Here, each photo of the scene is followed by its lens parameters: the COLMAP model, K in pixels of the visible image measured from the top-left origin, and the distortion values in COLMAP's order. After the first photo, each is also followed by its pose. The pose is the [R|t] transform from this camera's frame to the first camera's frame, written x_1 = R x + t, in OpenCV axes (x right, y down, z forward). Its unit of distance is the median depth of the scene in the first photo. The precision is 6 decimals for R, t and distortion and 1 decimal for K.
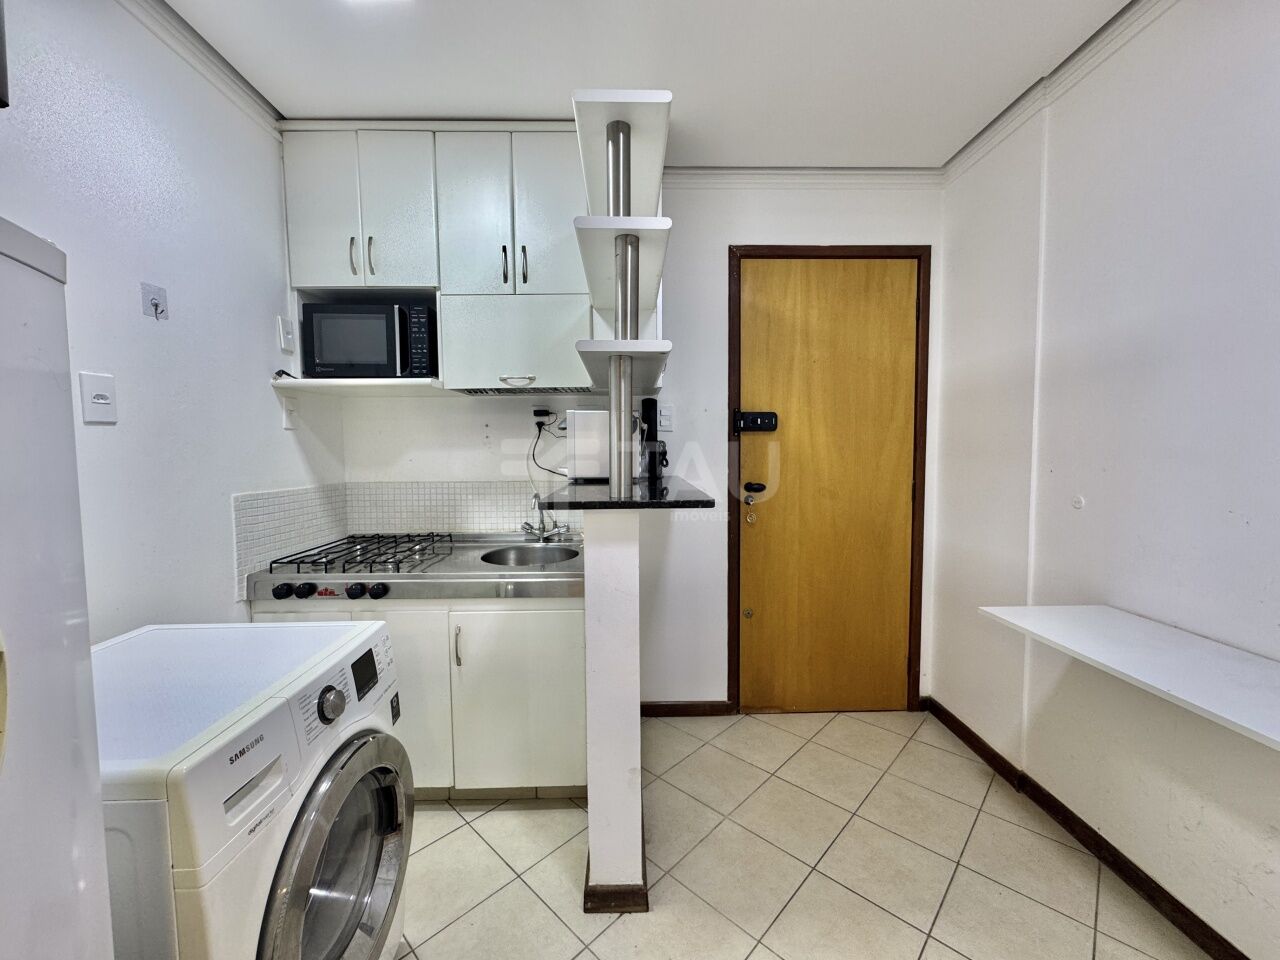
lens RADIAL K [[513.0, 0, 641.5], [0, 513.0, 477.9], [0, 0, 1]] dist [-0.003648, 0.000406]
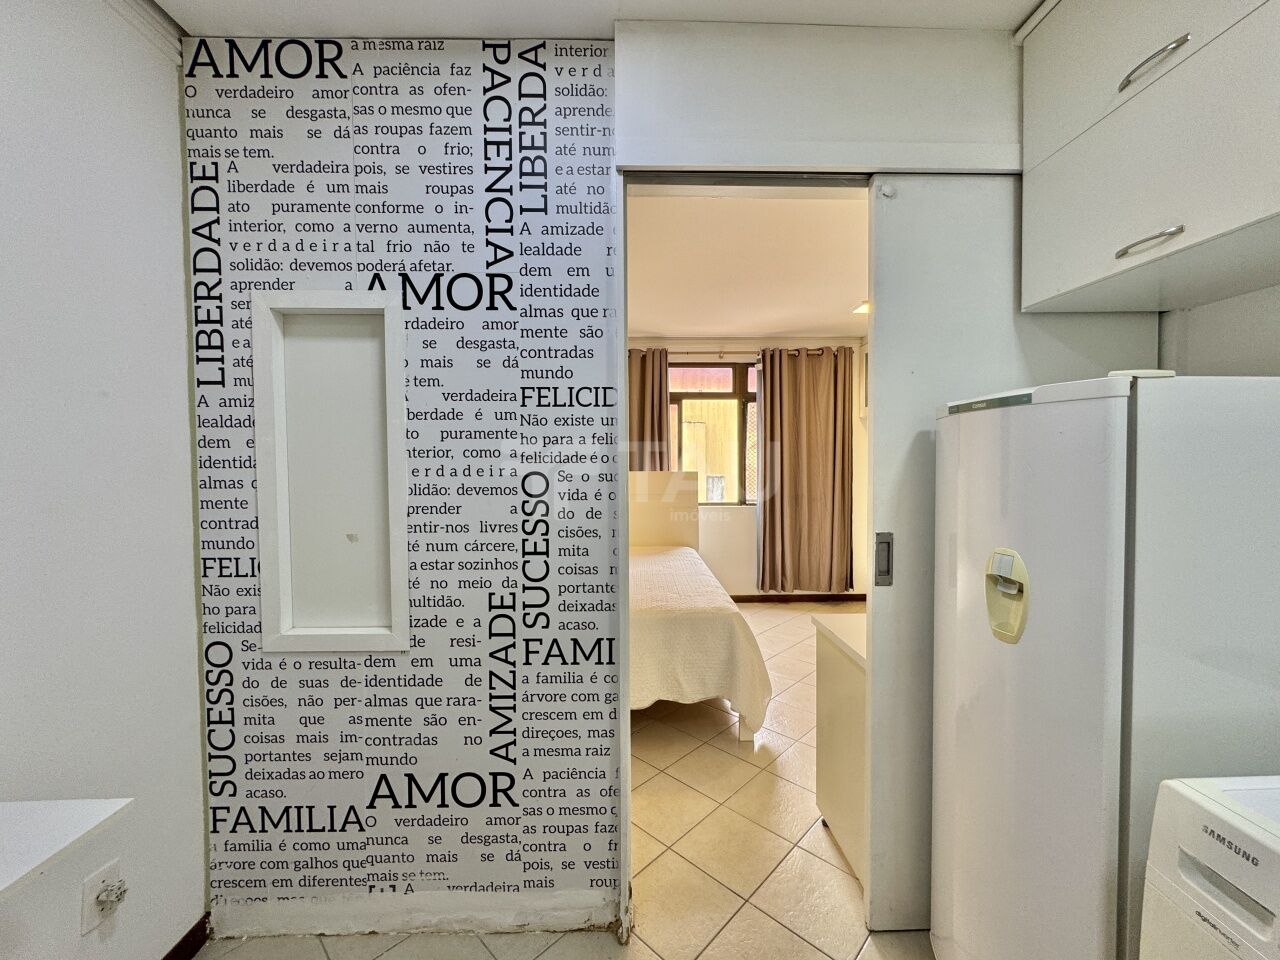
lens RADIAL K [[513.0, 0, 640.2], [0, 513.0, 477.7], [0, 0, 1]] dist [-0.003648, 0.000406]
pose [[-0.999905, 0.013328, 0.003556, 0.092651], [0.013601, 0.995574, 0.092990, -0.077319], [-0.002301, 0.093029, -0.995661, 0.687996]]
